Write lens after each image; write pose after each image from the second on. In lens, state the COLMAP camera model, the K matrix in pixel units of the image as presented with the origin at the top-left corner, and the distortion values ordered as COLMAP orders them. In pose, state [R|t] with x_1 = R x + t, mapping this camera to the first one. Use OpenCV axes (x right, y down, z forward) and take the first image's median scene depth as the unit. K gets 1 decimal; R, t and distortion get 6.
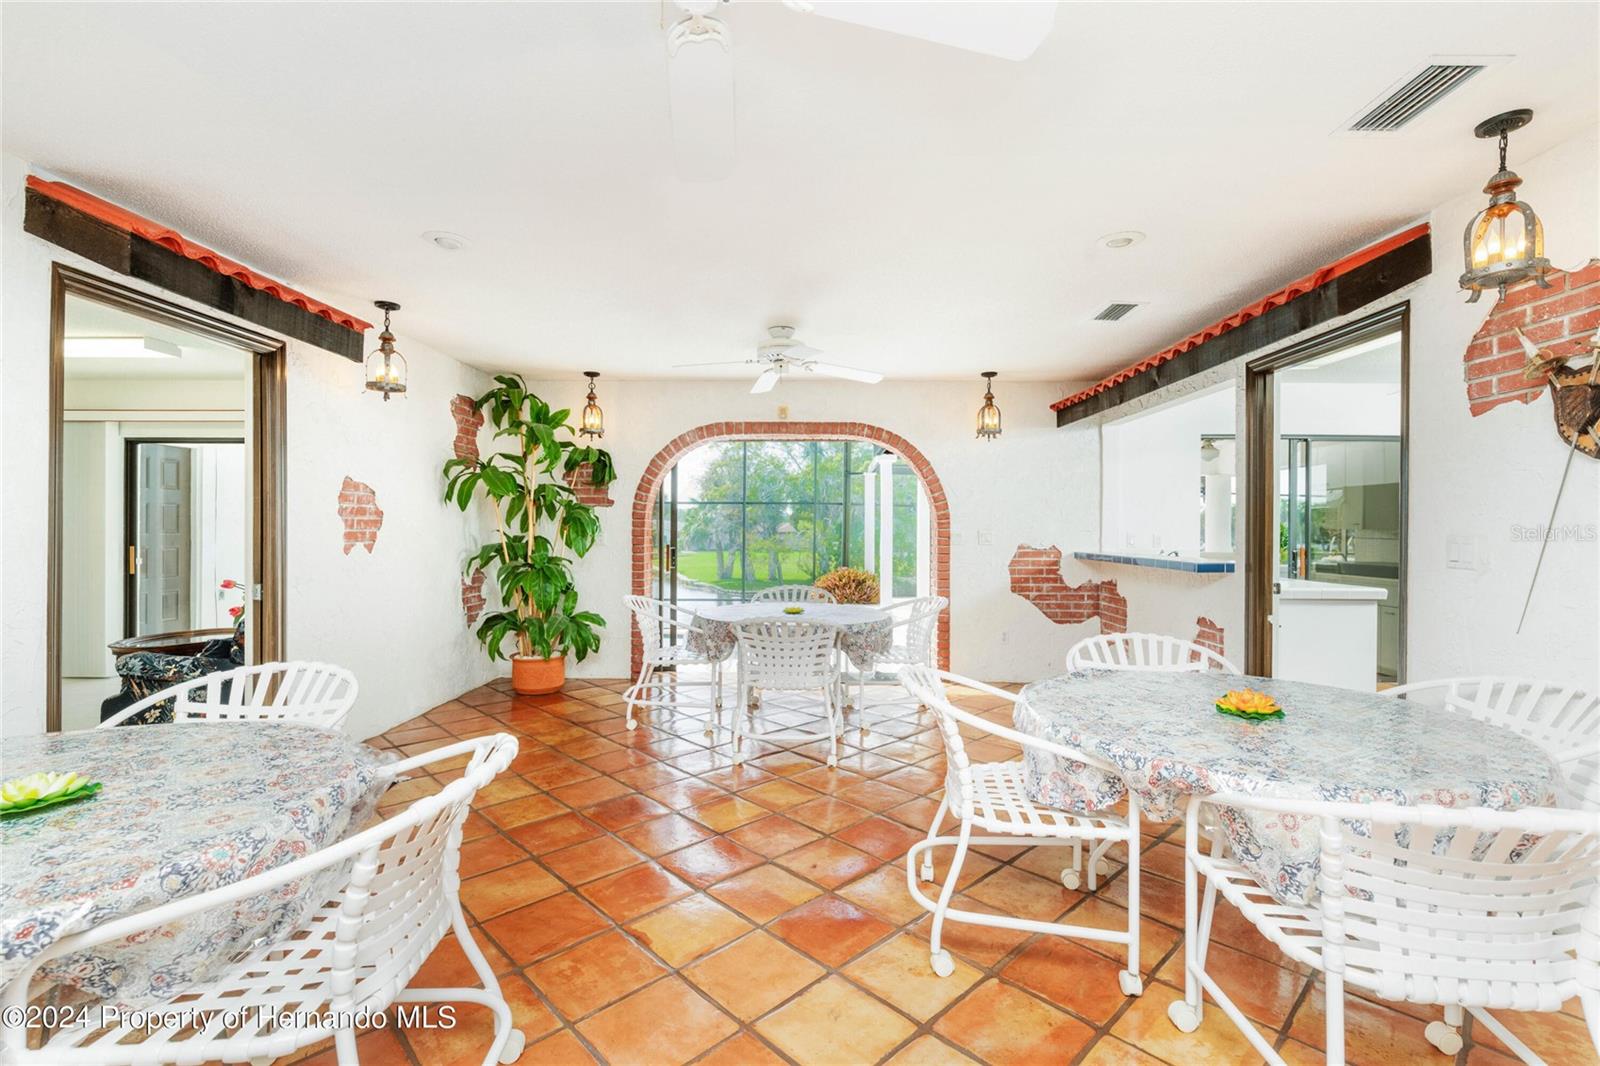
lens RADIAL K [[692.6, 0, 809.3], [0, 692.6, 534.1], [0, 0, 1]] dist [0.000133, -0.000096]
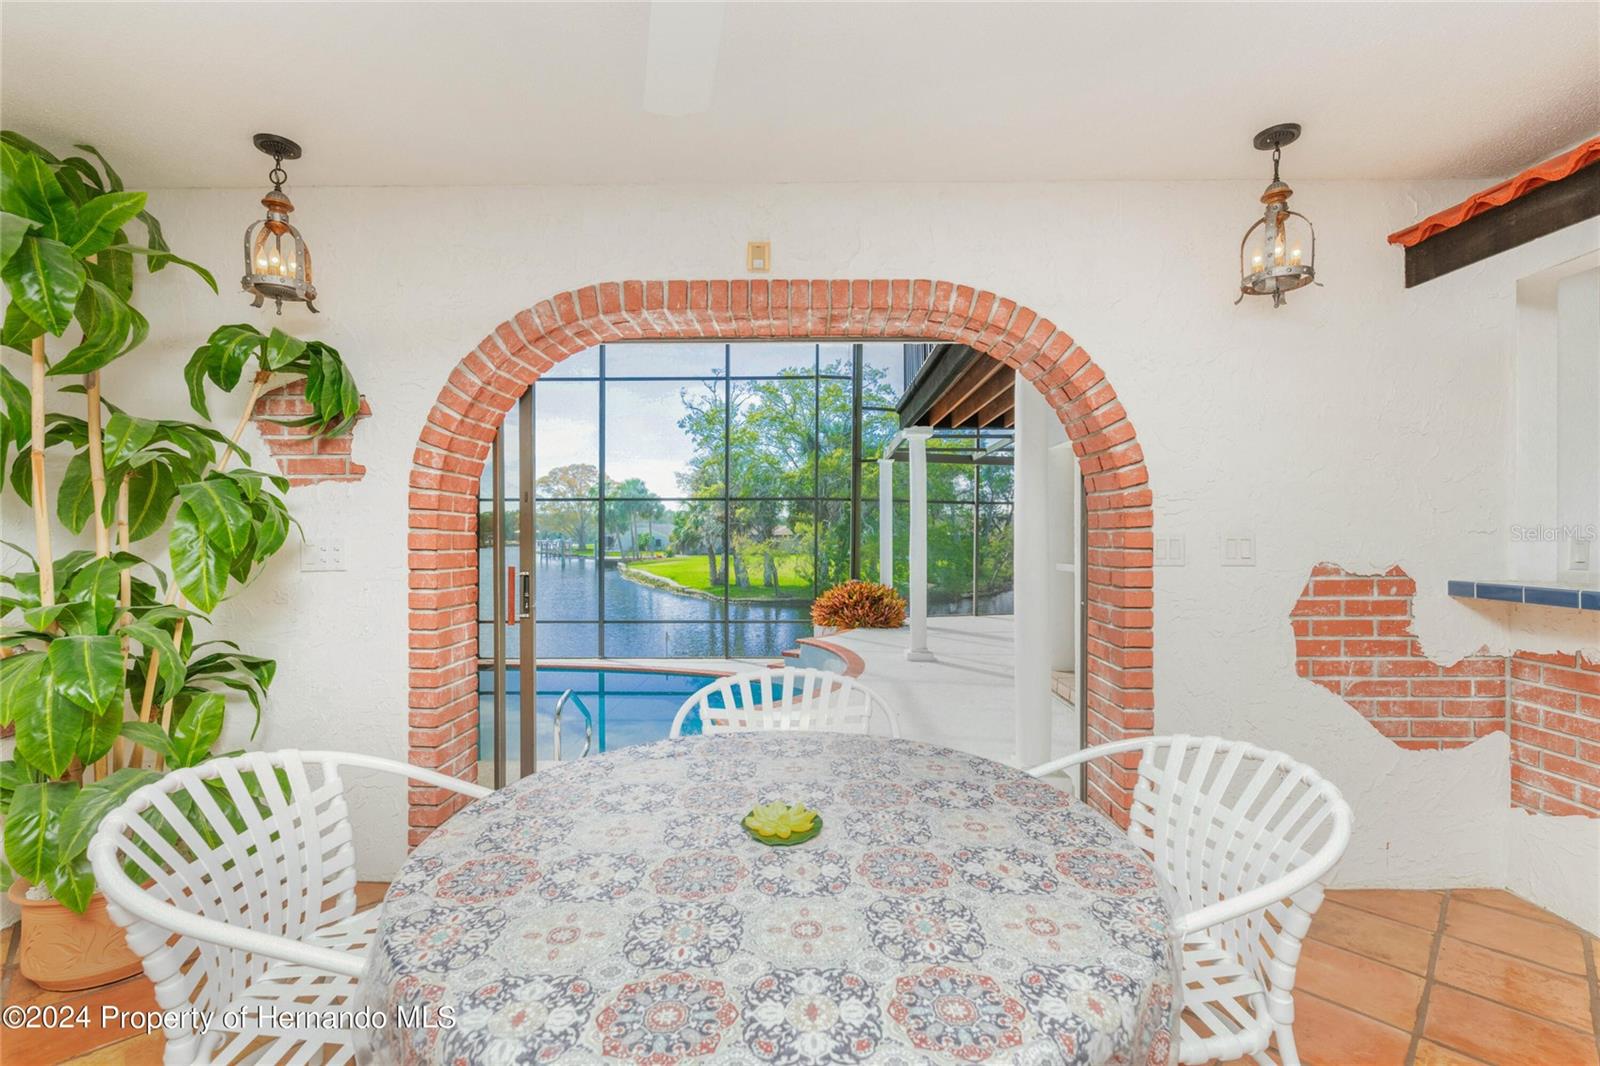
lens RADIAL K [[698.7, 0, 804.3], [0, 698.7, 538.0], [0, 0, 1]] dist [0.000862, -0.000025]
pose [[0.999982, -0.005282, -0.002876, -0.009590], [0.005286, 0.999985, 0.001569, -0.003554], [0.002868, -0.001584, 0.999995, 0.569130]]
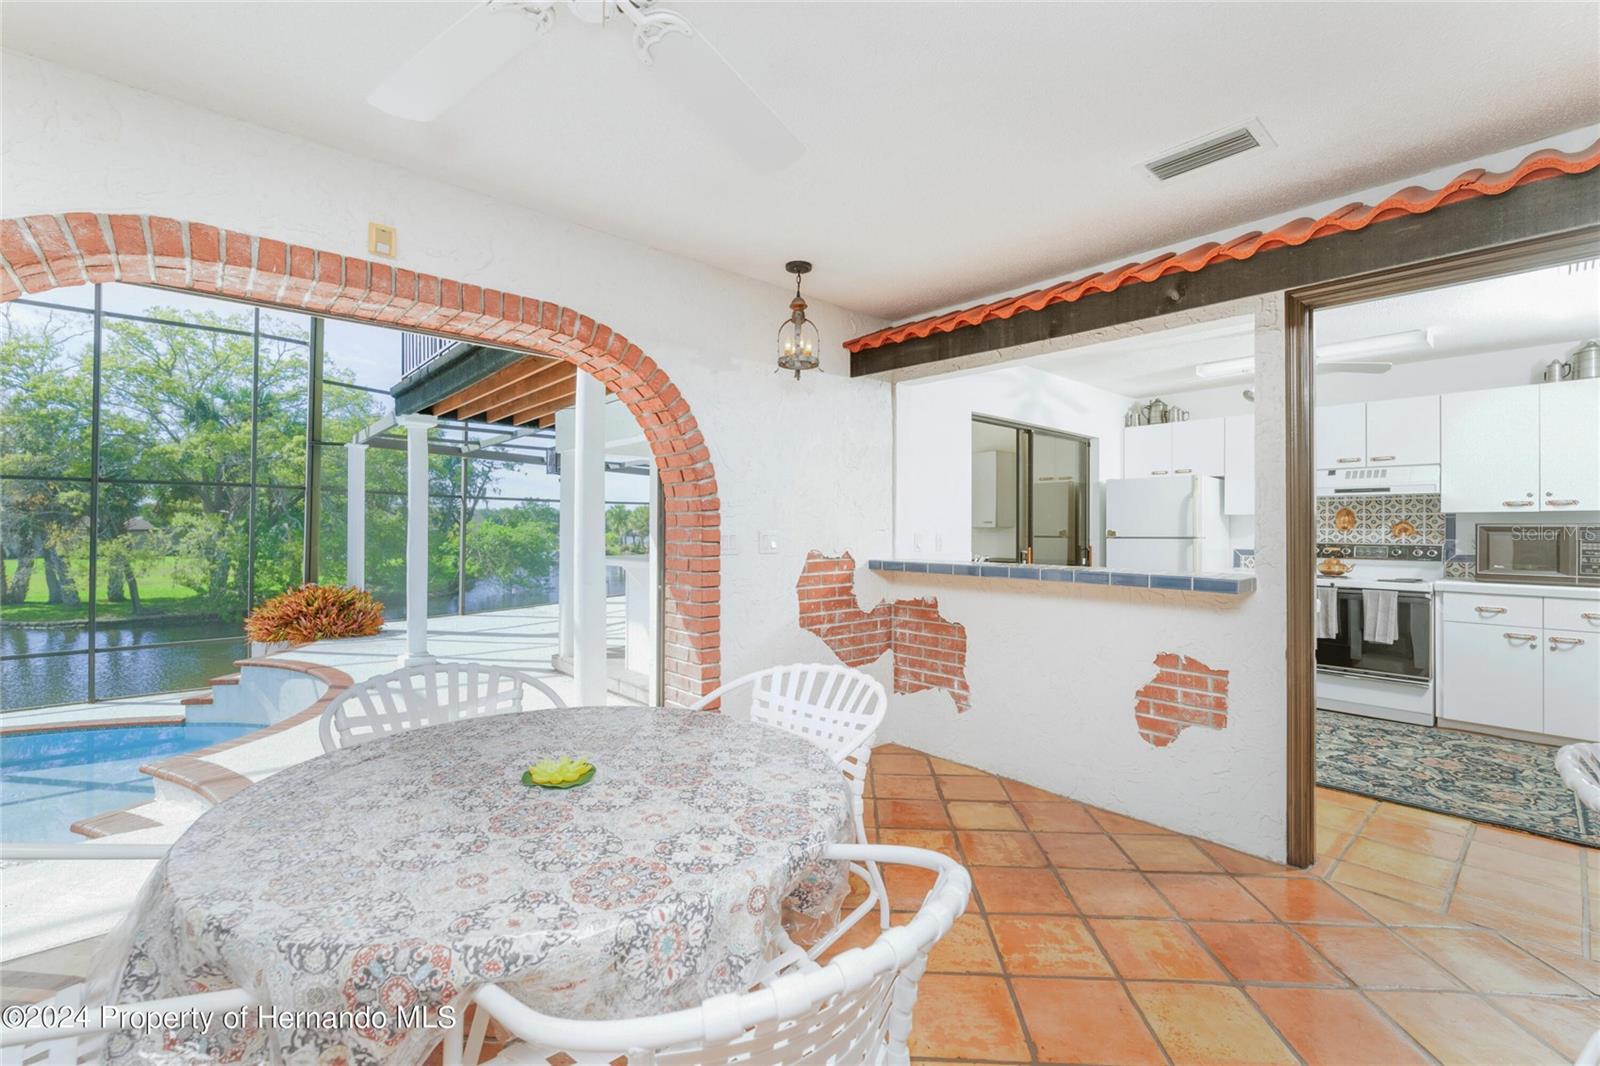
lens RADIAL K [[688.4, 0, 808.0], [0, 688.4, 524.0], [0, 0, 1]] dist [-0.001294, -0.000272]
pose [[0.735530, 0.003260, 0.677485, -0.127088], [0.003642, 0.999955, -0.008765, -0.004863], [-0.677483, 0.008914, 0.735485, 0.533513]]
